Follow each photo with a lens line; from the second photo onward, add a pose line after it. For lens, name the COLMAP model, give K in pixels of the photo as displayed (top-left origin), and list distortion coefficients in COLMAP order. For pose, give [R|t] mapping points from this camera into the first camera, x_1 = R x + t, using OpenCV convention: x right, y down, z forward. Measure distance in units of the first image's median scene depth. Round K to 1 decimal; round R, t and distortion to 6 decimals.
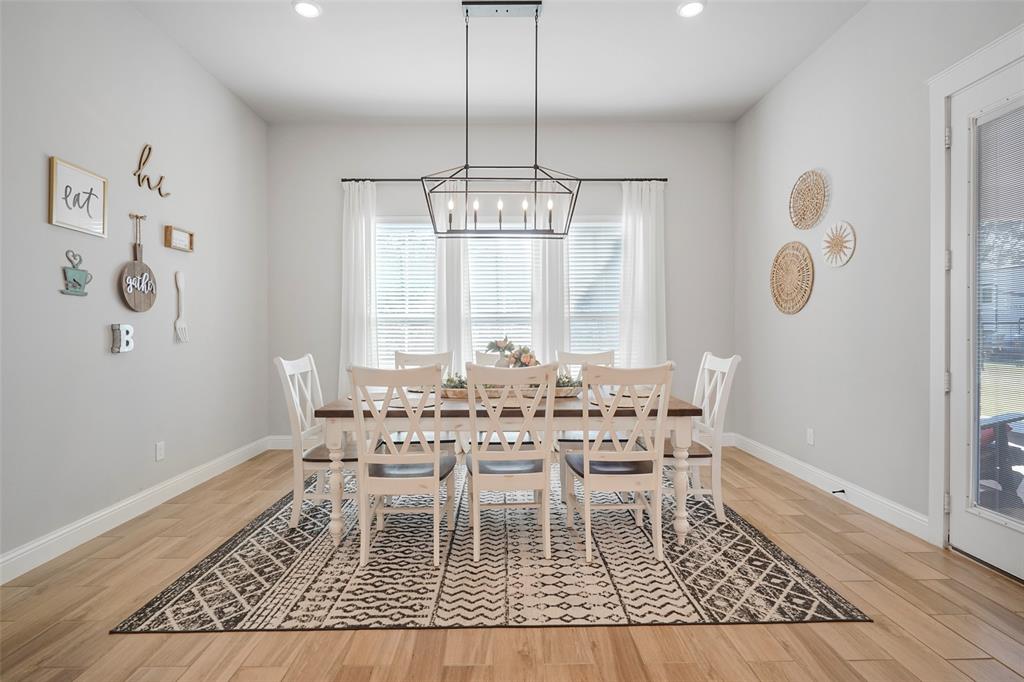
lens RADIAL K [[473.0, 0, 505.9], [0, 473.0, 337.9], [0, 0, 1]] dist [-0.004445, 0.002414]
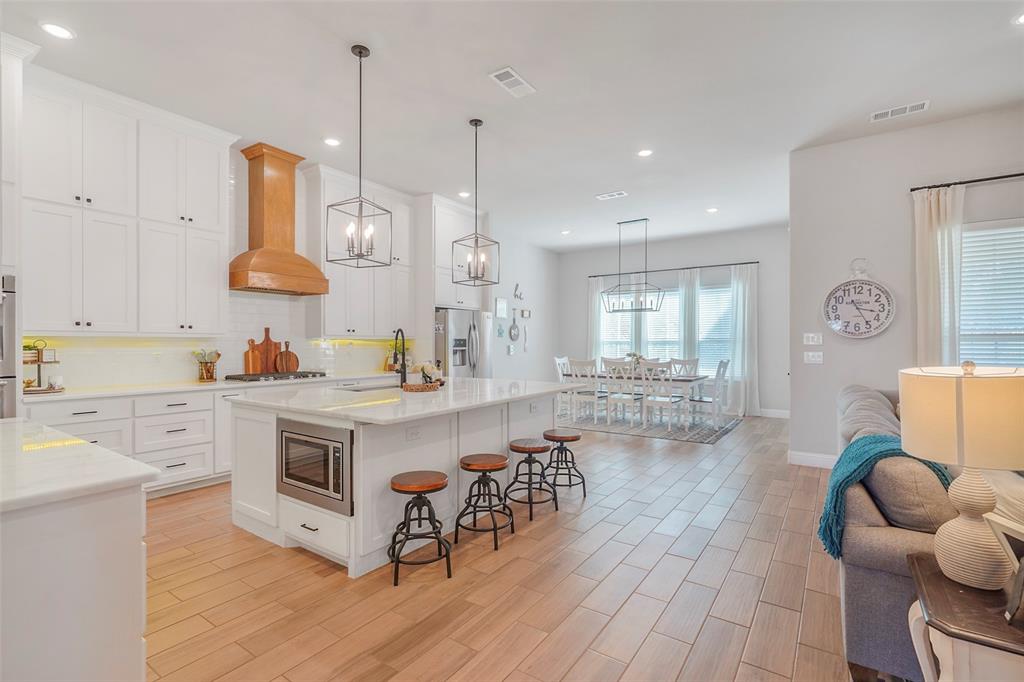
lens RADIAL K [[473.0, 0, 507.6], [0, 473.0, 345.3], [0, 0, 1]] dist [-0.004445, 0.002414]
pose [[0.811758, 0.007069, -0.583951, 0.922886], [-0.012010, 0.999917, -0.004590, -0.015952], [0.583870, 0.010739, 0.811776, -1.439503]]
